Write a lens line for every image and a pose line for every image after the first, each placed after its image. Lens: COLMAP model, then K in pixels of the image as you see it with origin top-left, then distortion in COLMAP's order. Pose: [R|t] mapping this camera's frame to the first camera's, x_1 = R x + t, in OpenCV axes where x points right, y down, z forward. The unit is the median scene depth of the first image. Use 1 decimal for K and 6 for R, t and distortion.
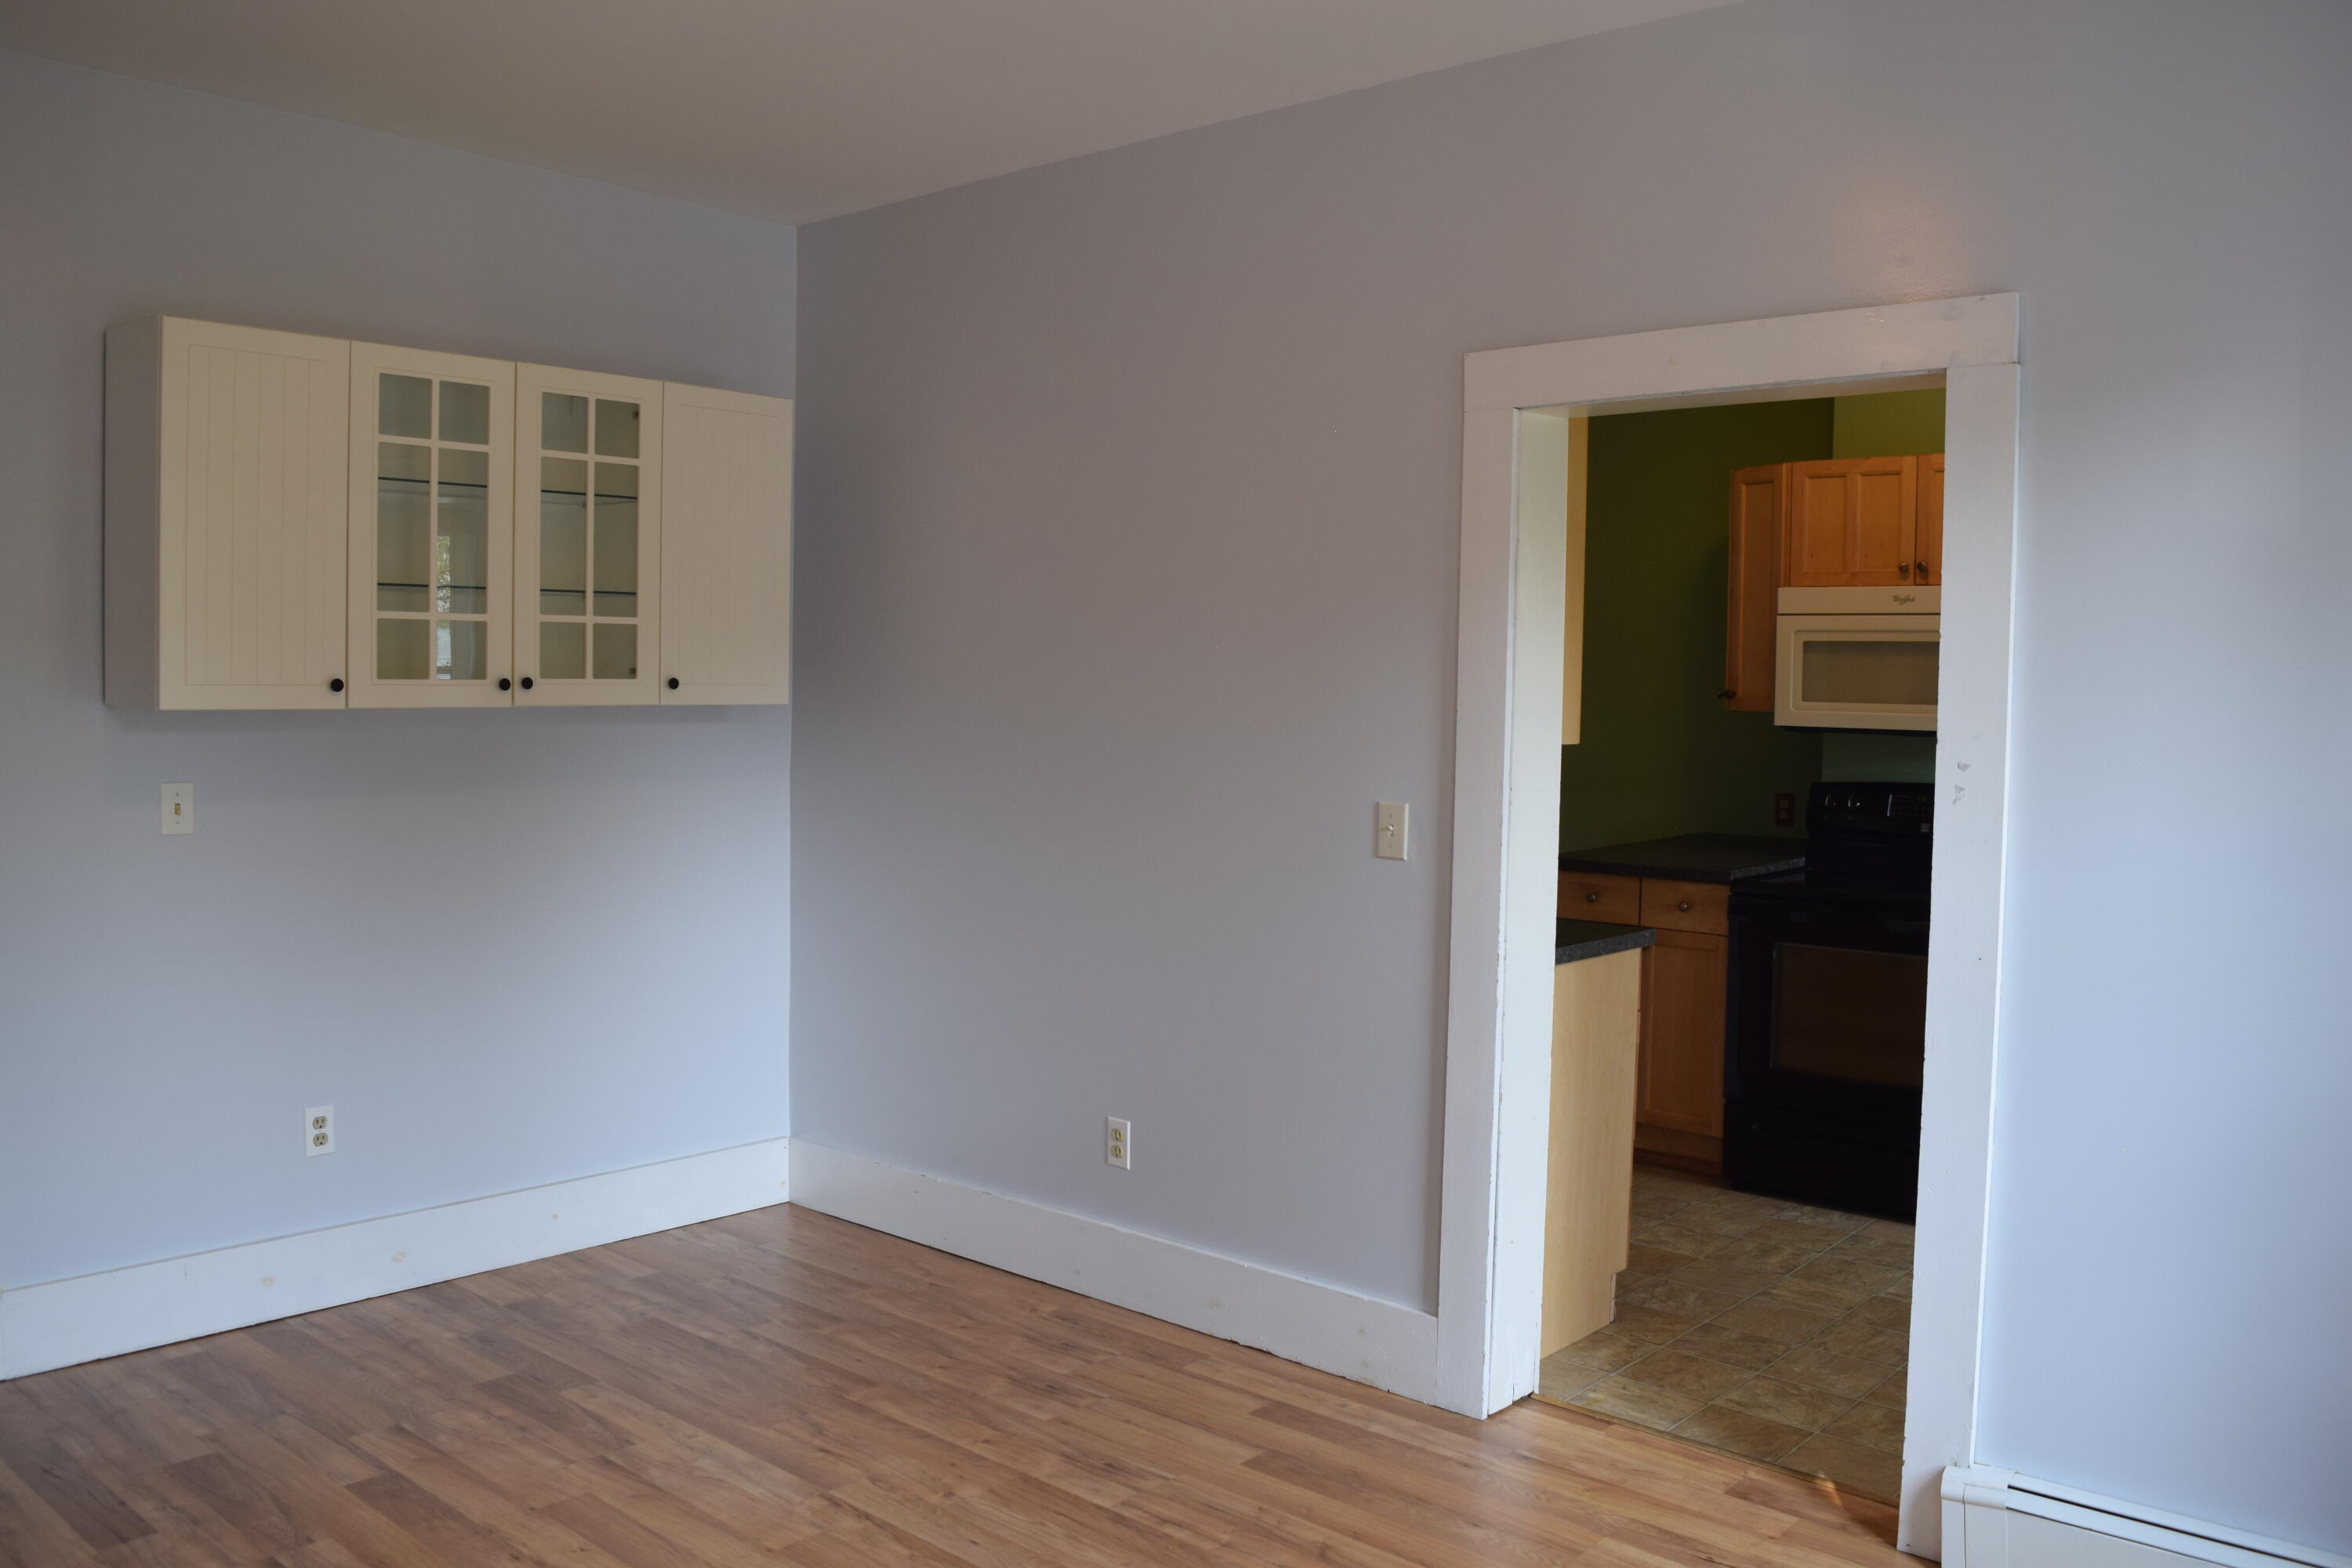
lens RADIAL K [[1880.0, 0, 1161.0], [0, 1880.0, 782.2], [0, 0, 1]] dist [-0.087307, 0.028150]
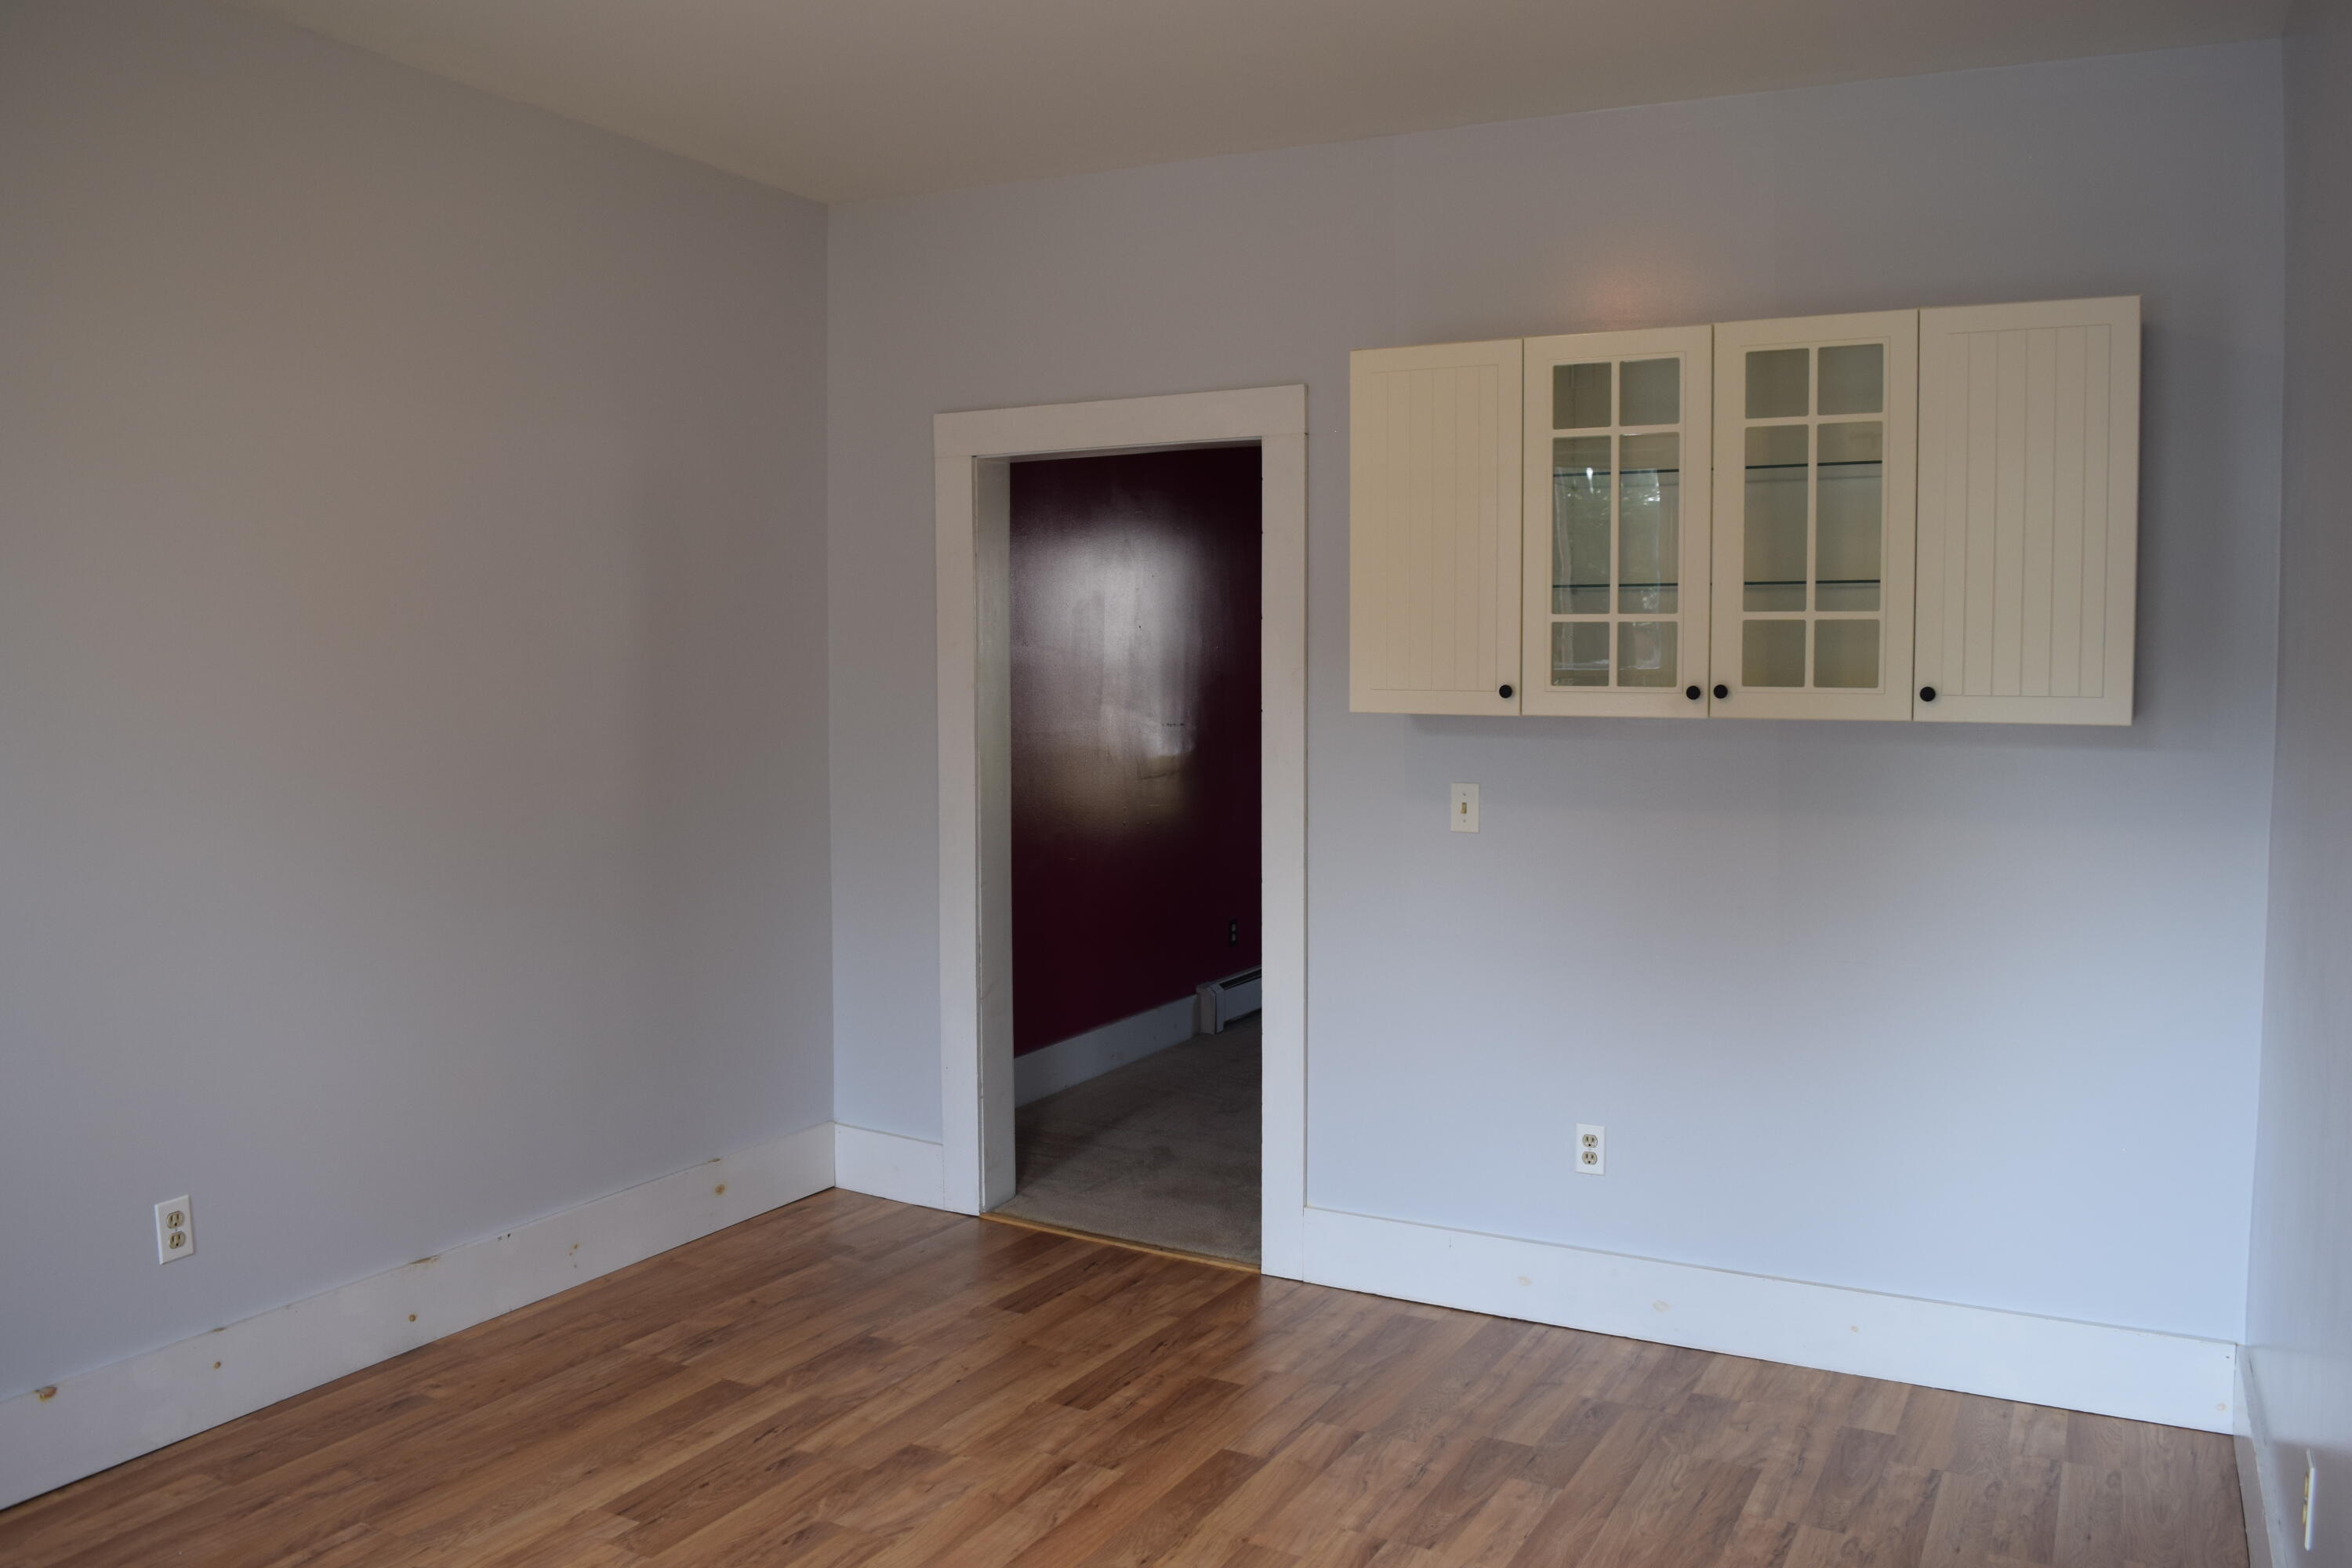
lens RADIAL K [[1880.0, 0, 1162.2], [0, 1880.0, 773.7], [0, 0, 1]] dist [-0.087307, 0.028150]
pose [[0.230915, 0.045535, -0.971908, 0.447343], [-0.055821, 0.997879, 0.033489, -0.029758], [0.971371, 0.046520, 0.232967, 0.548414]]
